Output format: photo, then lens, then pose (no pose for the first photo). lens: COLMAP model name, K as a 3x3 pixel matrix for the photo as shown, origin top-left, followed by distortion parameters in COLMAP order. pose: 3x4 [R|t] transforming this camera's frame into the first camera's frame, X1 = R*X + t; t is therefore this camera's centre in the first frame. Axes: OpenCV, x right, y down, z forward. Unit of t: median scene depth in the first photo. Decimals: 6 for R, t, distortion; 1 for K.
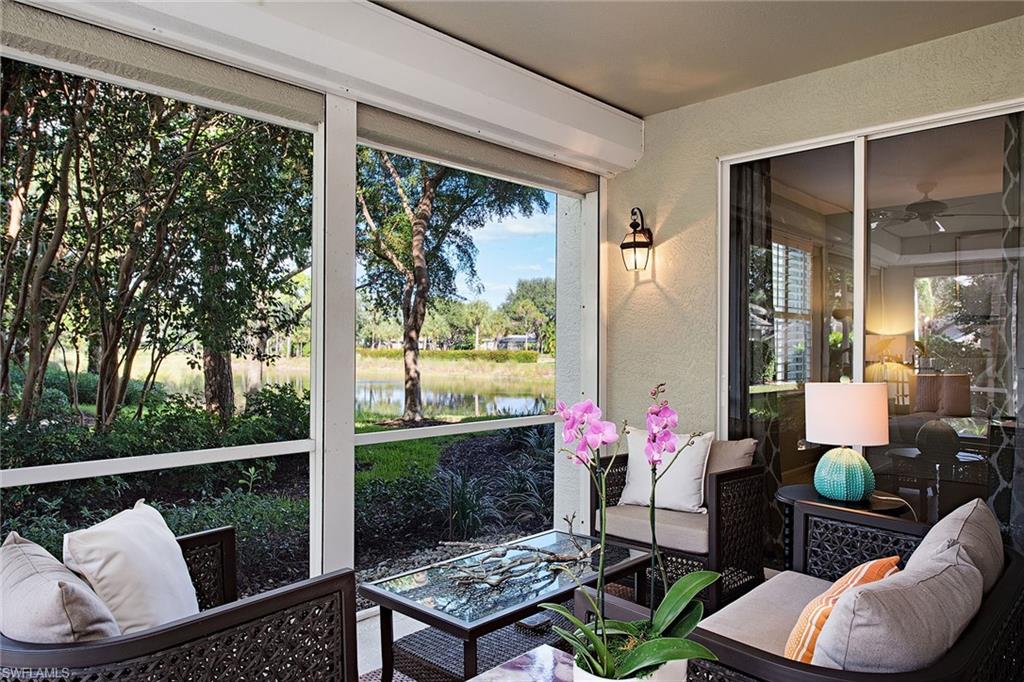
lens RADIAL K [[695.4, 0, 510.9], [0, 695.4, 338.7], [0, 0, 1]] dist [0.003463, 0.000168]
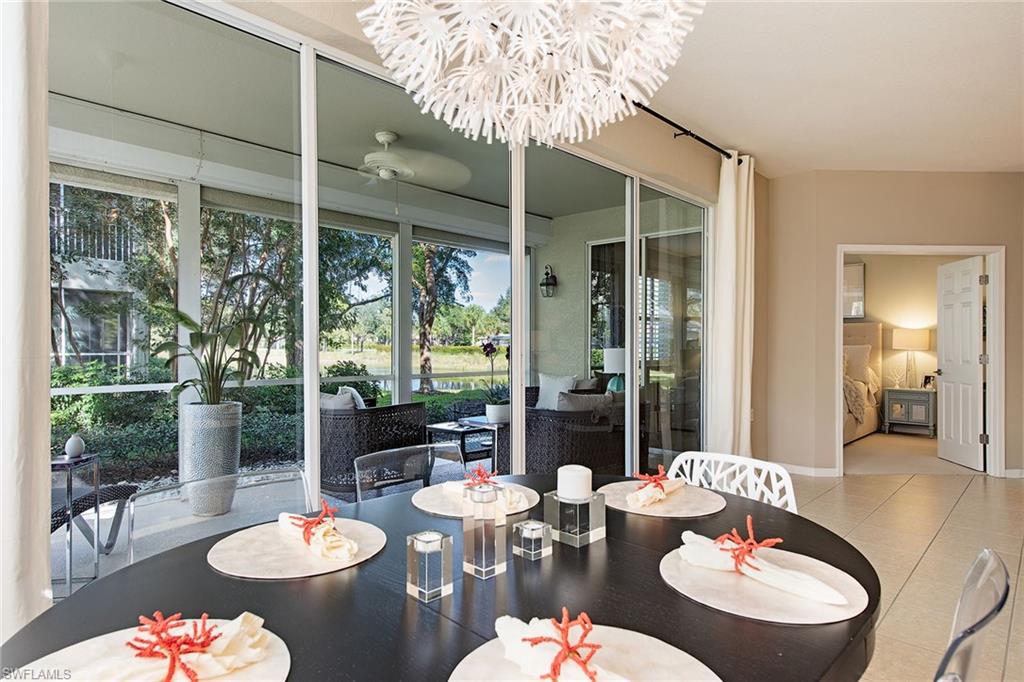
lens RADIAL K [[592.1, 0, 515.5], [0, 592.1, 344.4], [0, 0, 1]] dist [-0.003236, -0.000305]
pose [[0.999761, 0.002806, 0.021667, 0.039927], [-0.003070, 0.999921, 0.012196, 0.012174], [-0.021631, -0.012259, 0.999691, -0.505488]]
